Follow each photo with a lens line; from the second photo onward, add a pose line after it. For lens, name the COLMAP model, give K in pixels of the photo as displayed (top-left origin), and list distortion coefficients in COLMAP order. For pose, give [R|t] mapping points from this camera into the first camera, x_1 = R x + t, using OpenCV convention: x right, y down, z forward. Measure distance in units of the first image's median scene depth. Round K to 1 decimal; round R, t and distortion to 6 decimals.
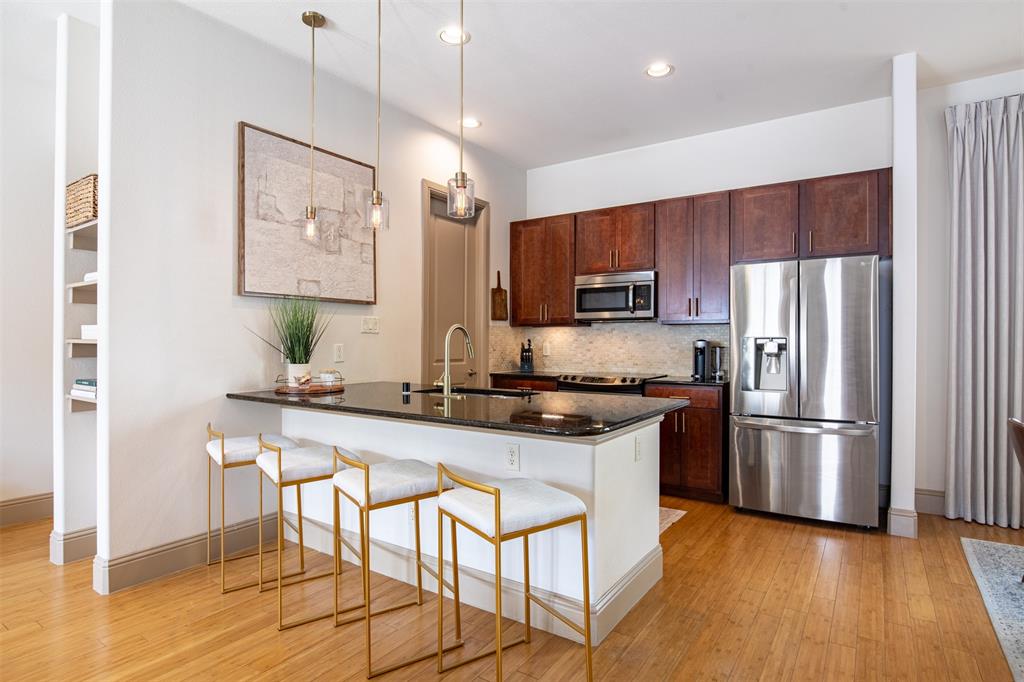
lens RADIAL K [[539.6, 0, 512.0], [0, 539.6, 341.0], [0, 0, 1]] dist [-0.019353, -0.000158]
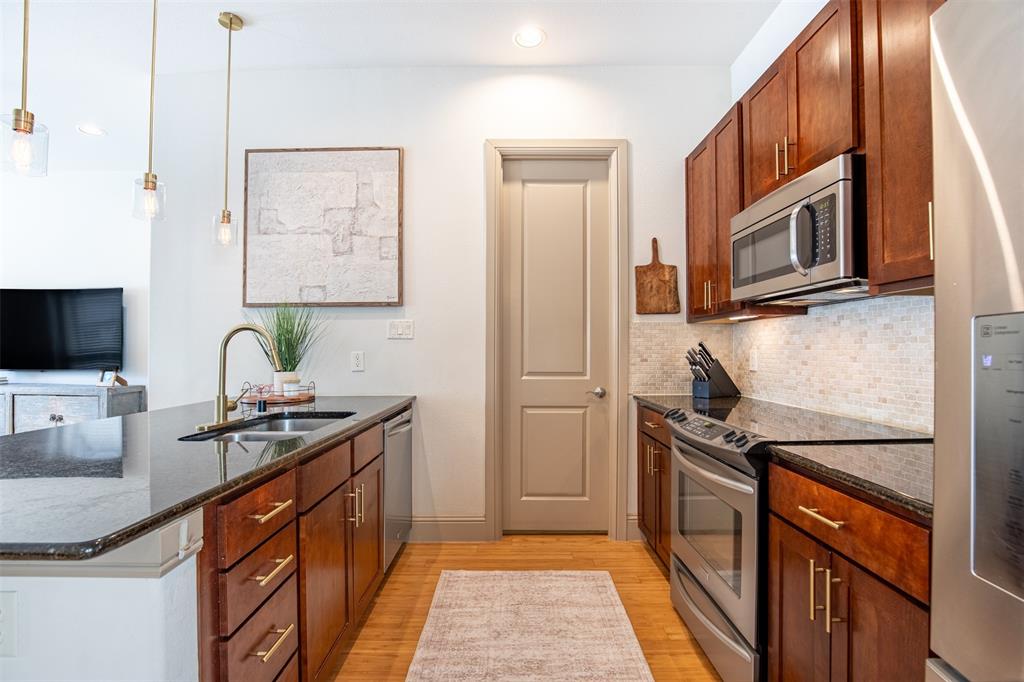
lens RADIAL K [[468.5, 0, 511.7], [0, 468.5, 345.0], [0, 0, 1]] dist [-0.030090, 0.000876]
pose [[0.557644, -0.012126, -0.829992, 0.464426], [0.007162, 0.999926, -0.009796, 0.004003], [0.830049, -0.000482, 0.557690, 0.737154]]
